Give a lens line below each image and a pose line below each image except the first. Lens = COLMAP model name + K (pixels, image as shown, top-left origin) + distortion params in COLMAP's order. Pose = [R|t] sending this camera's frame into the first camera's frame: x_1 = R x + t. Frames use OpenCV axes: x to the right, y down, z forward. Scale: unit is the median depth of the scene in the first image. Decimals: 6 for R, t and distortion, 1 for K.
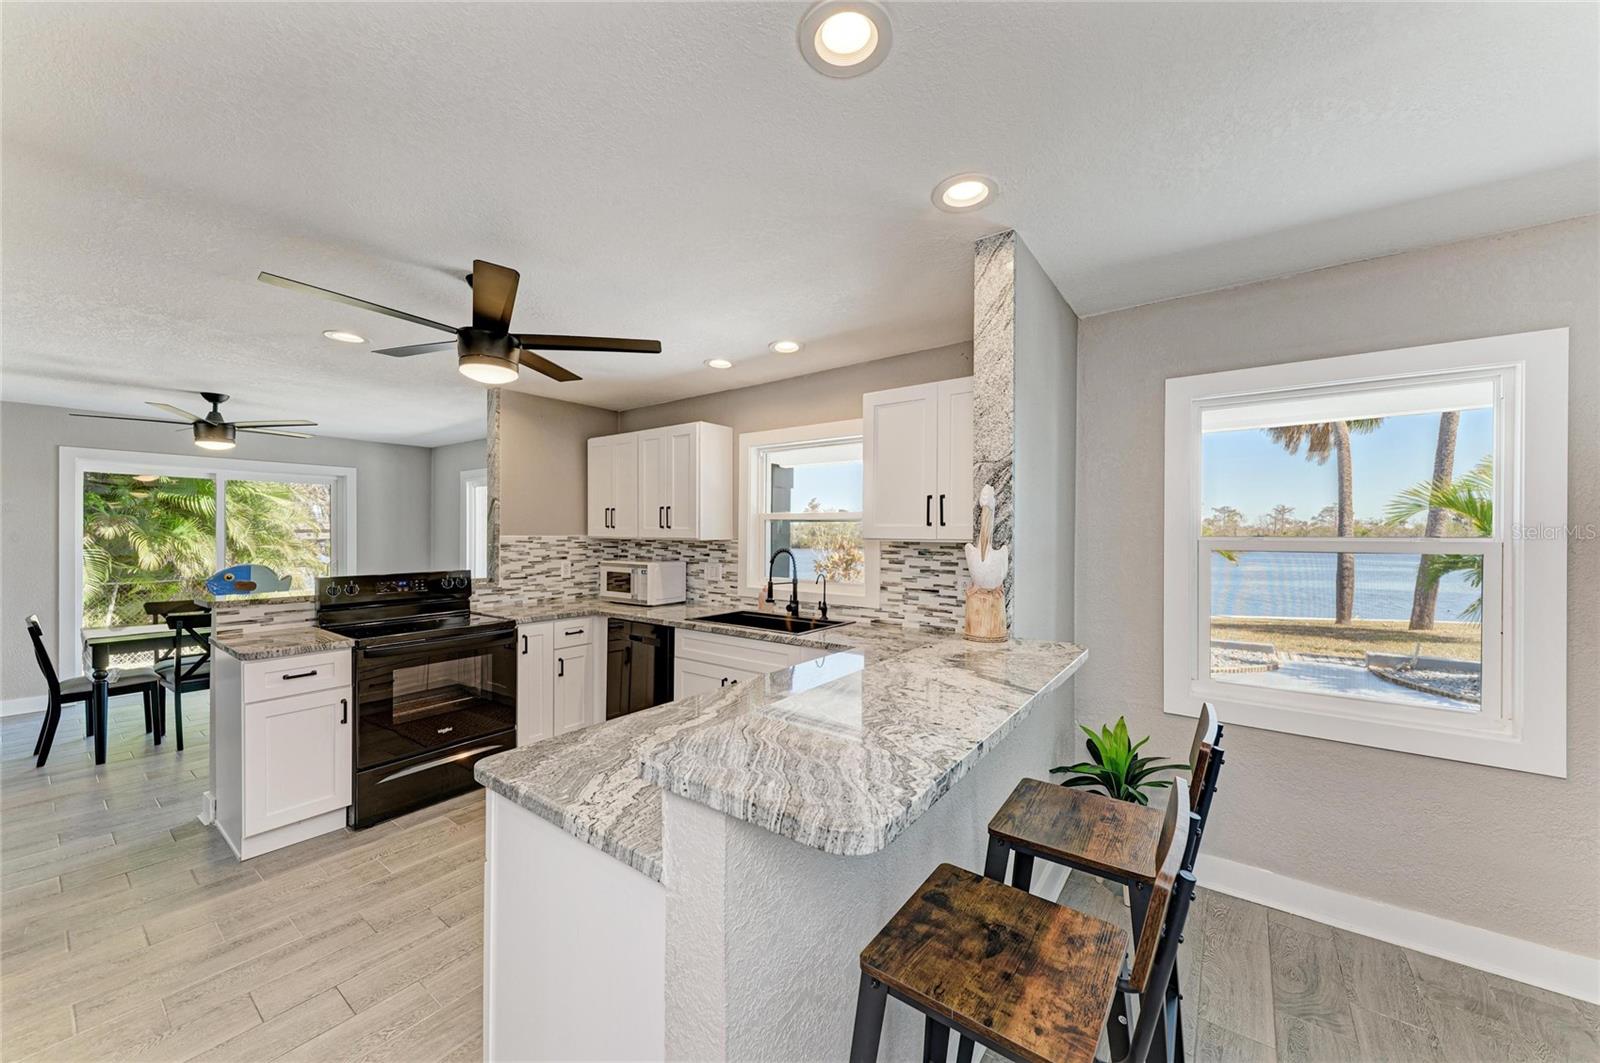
lens RADIAL K [[577.9, 0, 798.0], [0, 577.9, 536.9], [0, 0, 1]] dist [0.015562, 0.000029]
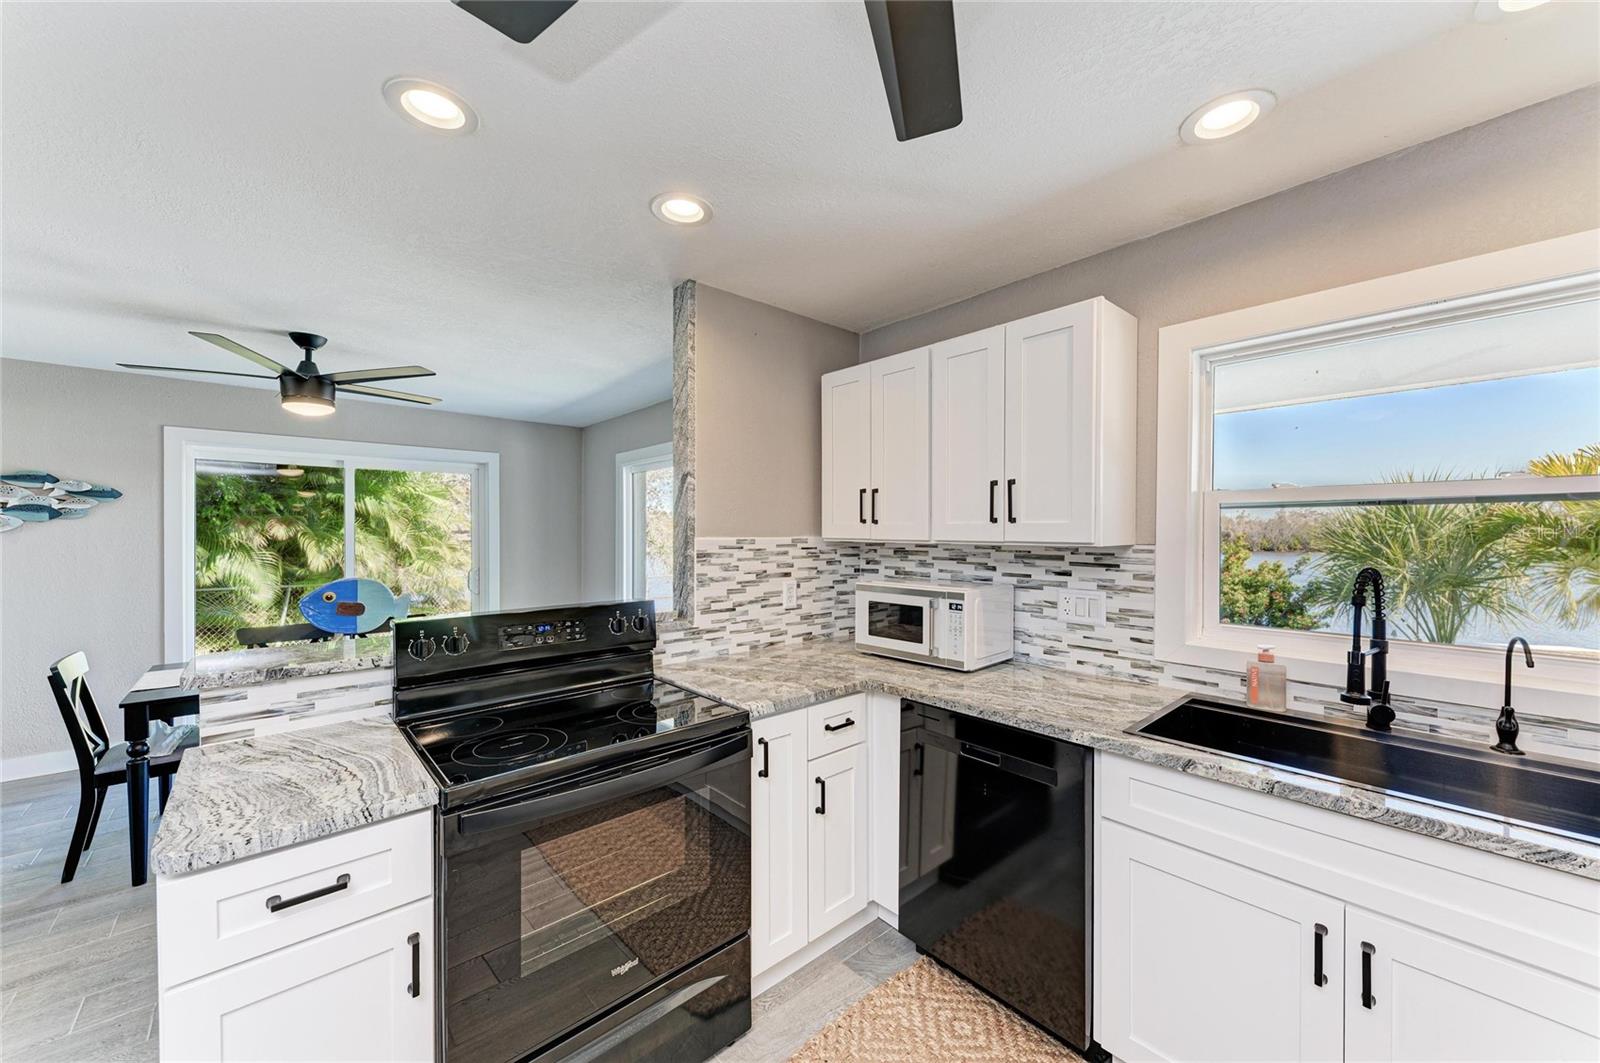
lens RADIAL K [[593.4, 0, 801.6], [0, 593.4, 538.7], [0, 0, 1]] dist [0.018922, -0.006028]
pose [[0.980129, -0.001336, -0.198354, -0.290339], [0.001977, 0.999993, 0.003036, -0.002725], [0.198349, -0.003368, 0.980126, 0.437874]]
